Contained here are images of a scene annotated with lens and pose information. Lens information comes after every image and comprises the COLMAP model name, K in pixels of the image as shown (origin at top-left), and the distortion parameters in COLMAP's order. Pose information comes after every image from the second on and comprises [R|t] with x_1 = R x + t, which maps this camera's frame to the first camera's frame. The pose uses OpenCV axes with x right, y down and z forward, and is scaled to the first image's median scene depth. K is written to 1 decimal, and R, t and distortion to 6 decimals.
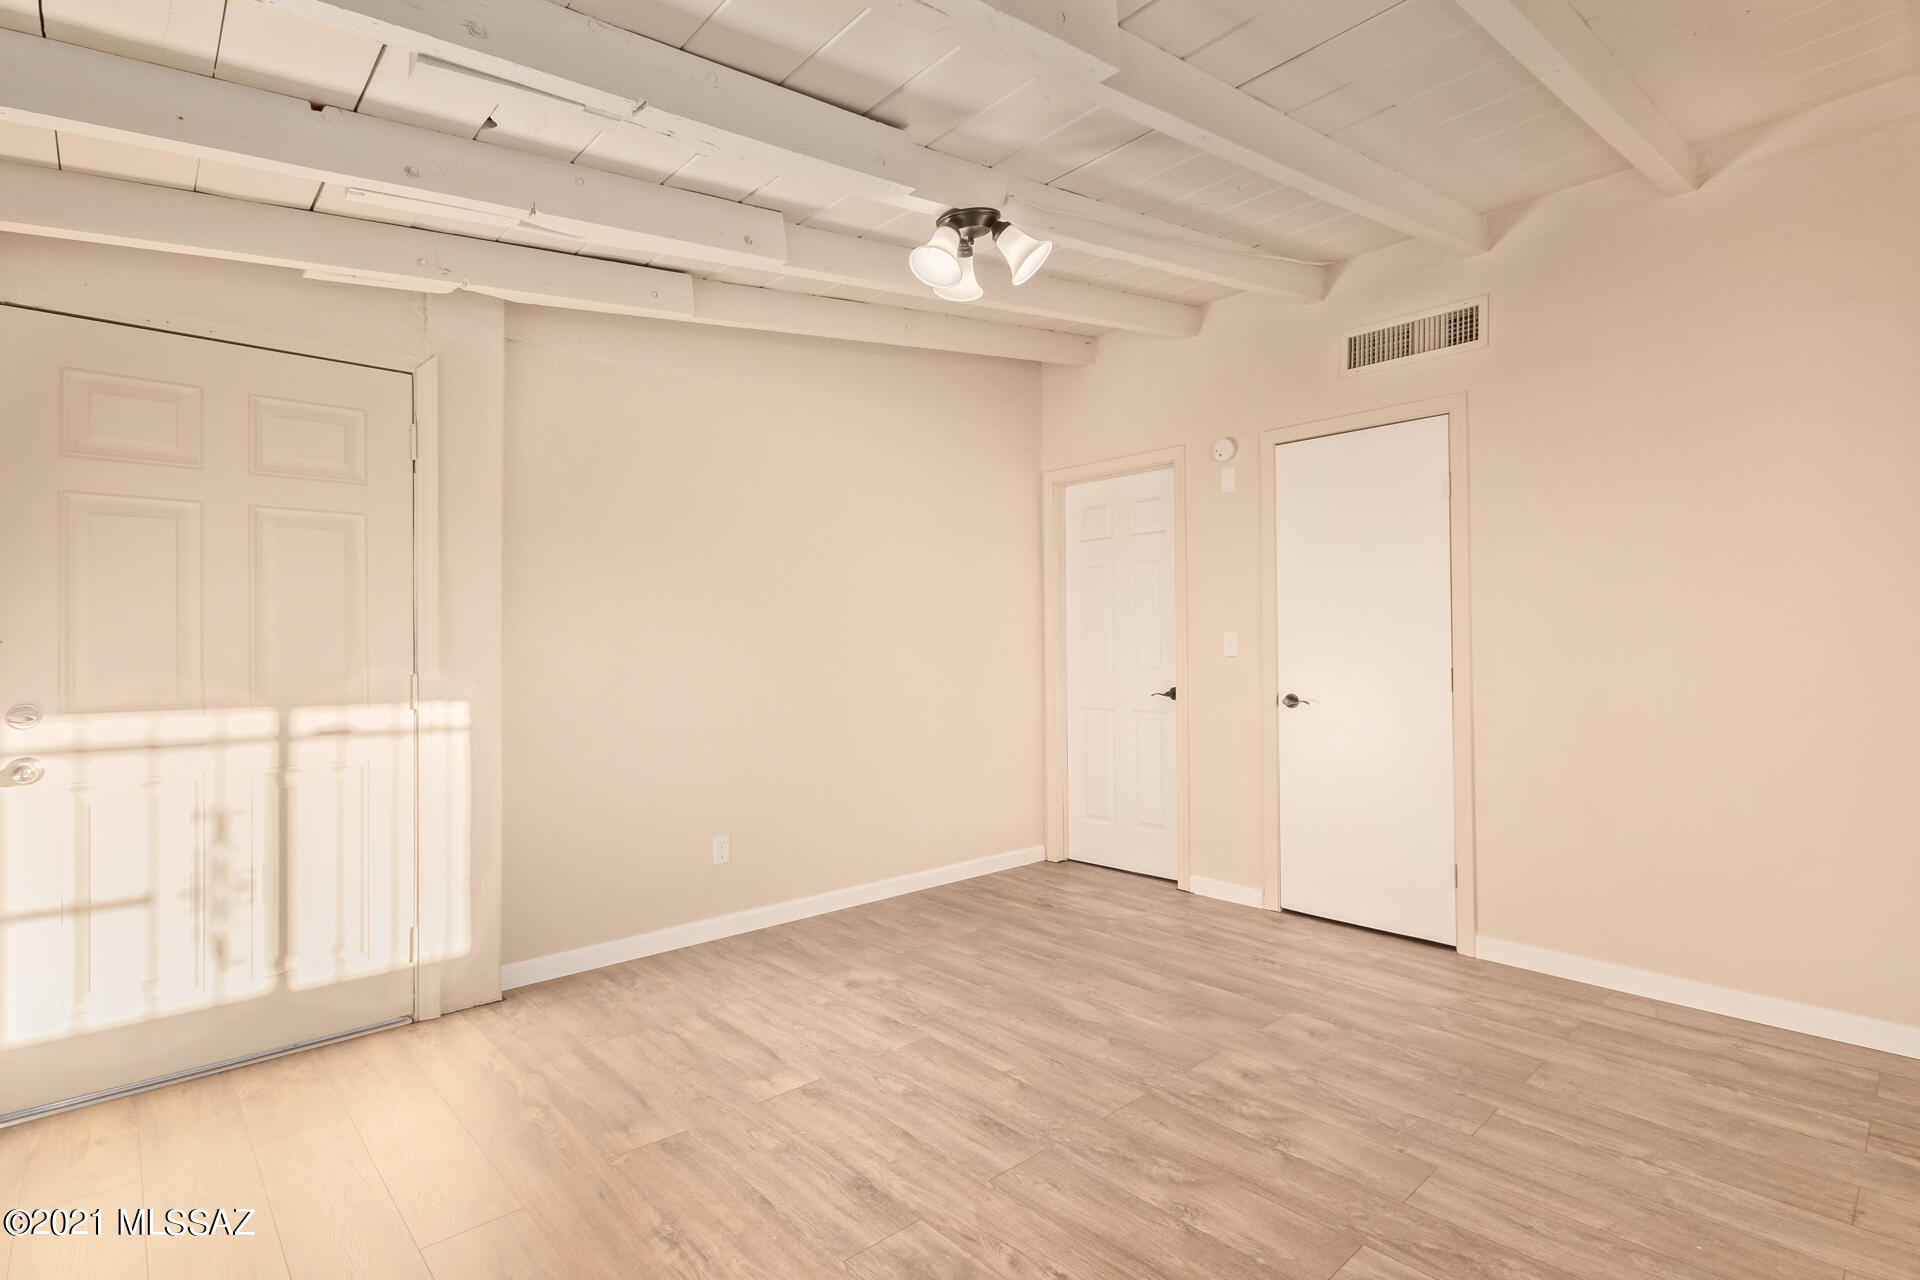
lens RADIAL K [[908.1, 0, 973.5], [0, 908.1, 636.1], [0, 0, 1]] dist [0.004423, -0.000036]
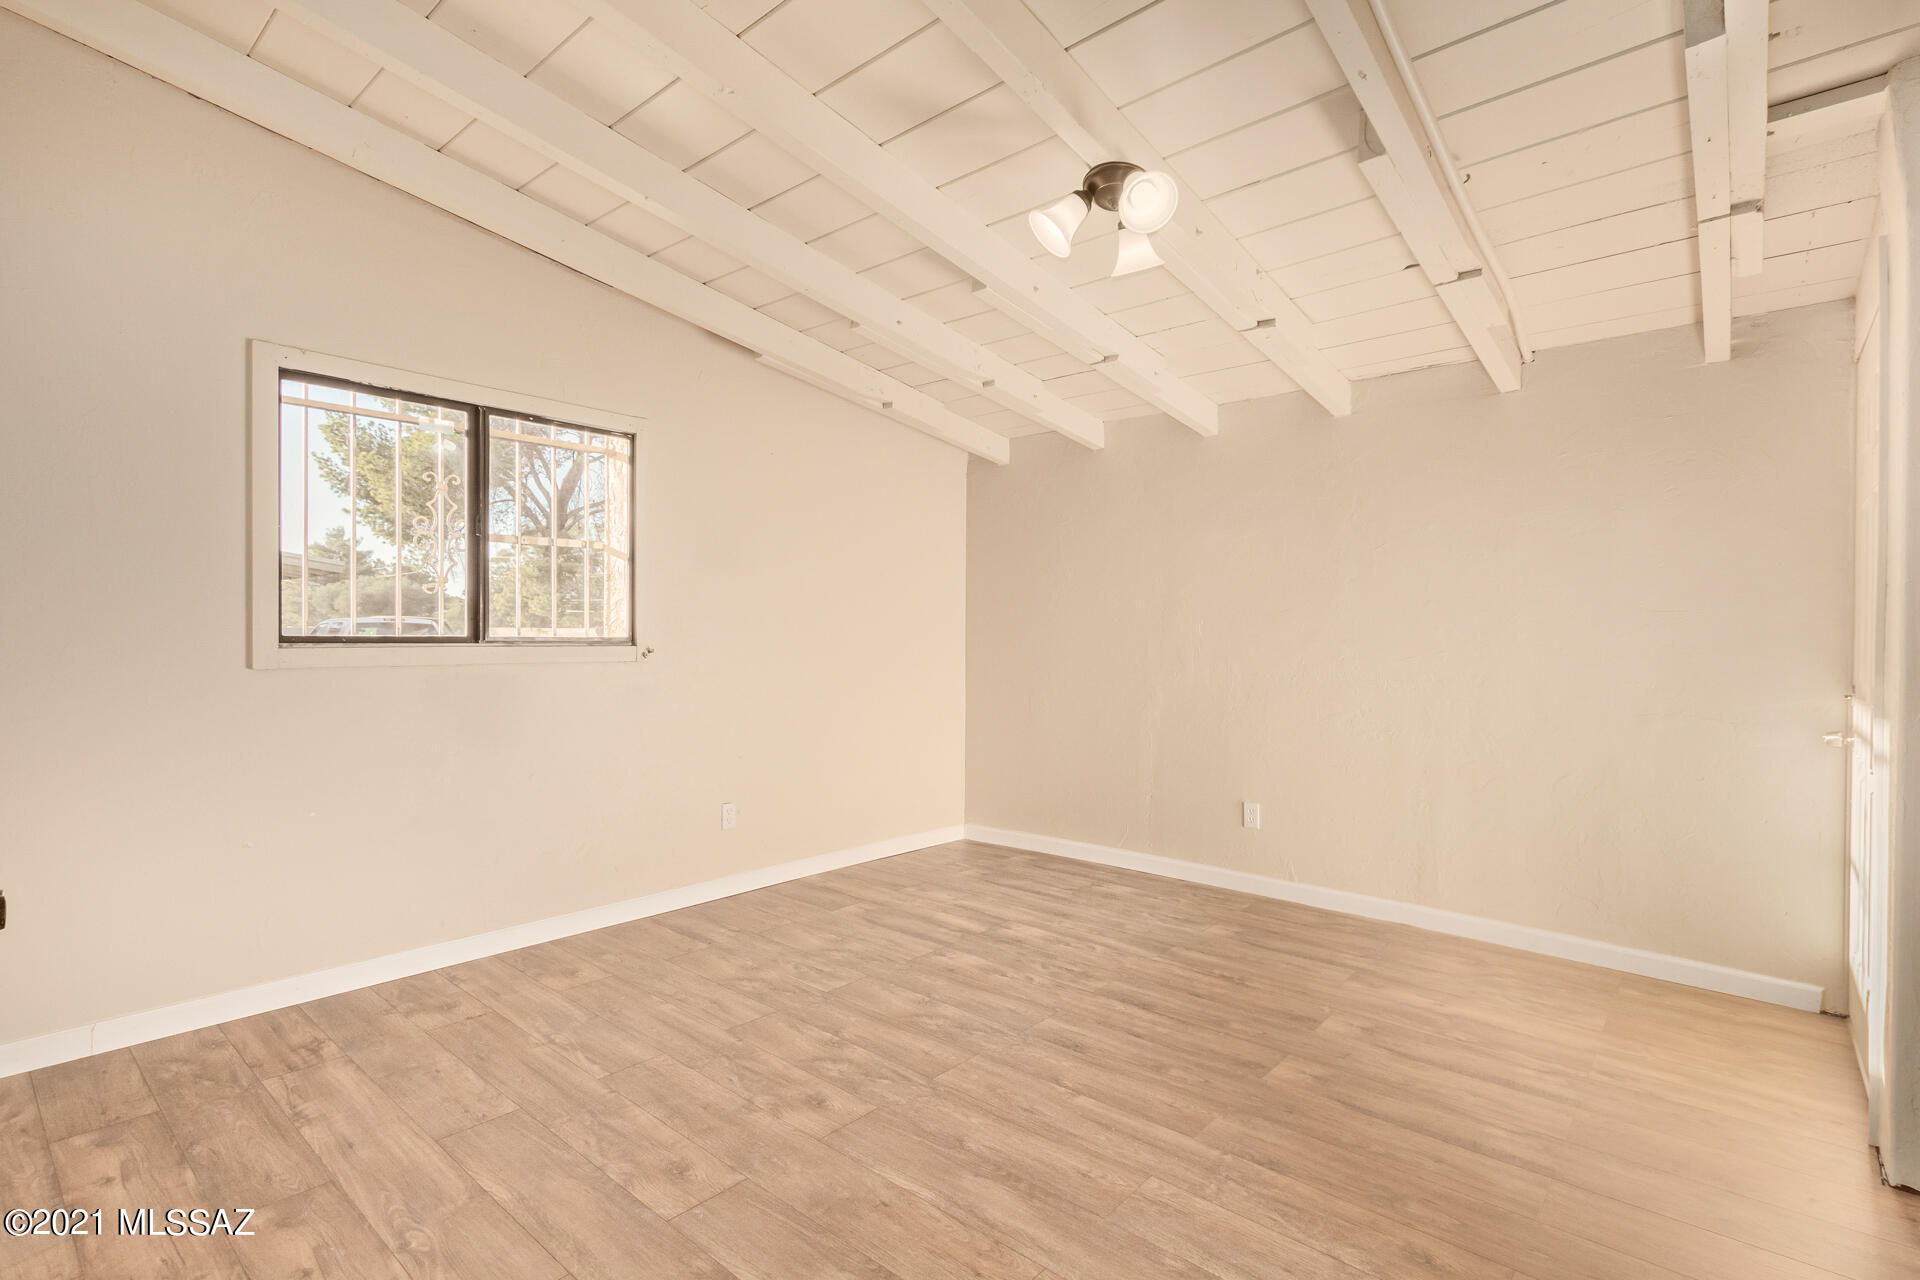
lens RADIAL K [[908.1, 0, 973.5], [0, 908.1, 636.1], [0, 0, 1]] dist [0.004423, -0.000036]
pose [[-0.993837, -0.003552, -0.110798, 0.264434], [-0.002253, 0.999927, -0.011845, 0.024584], [0.110832, -0.011522, -0.993772, 2.057856]]
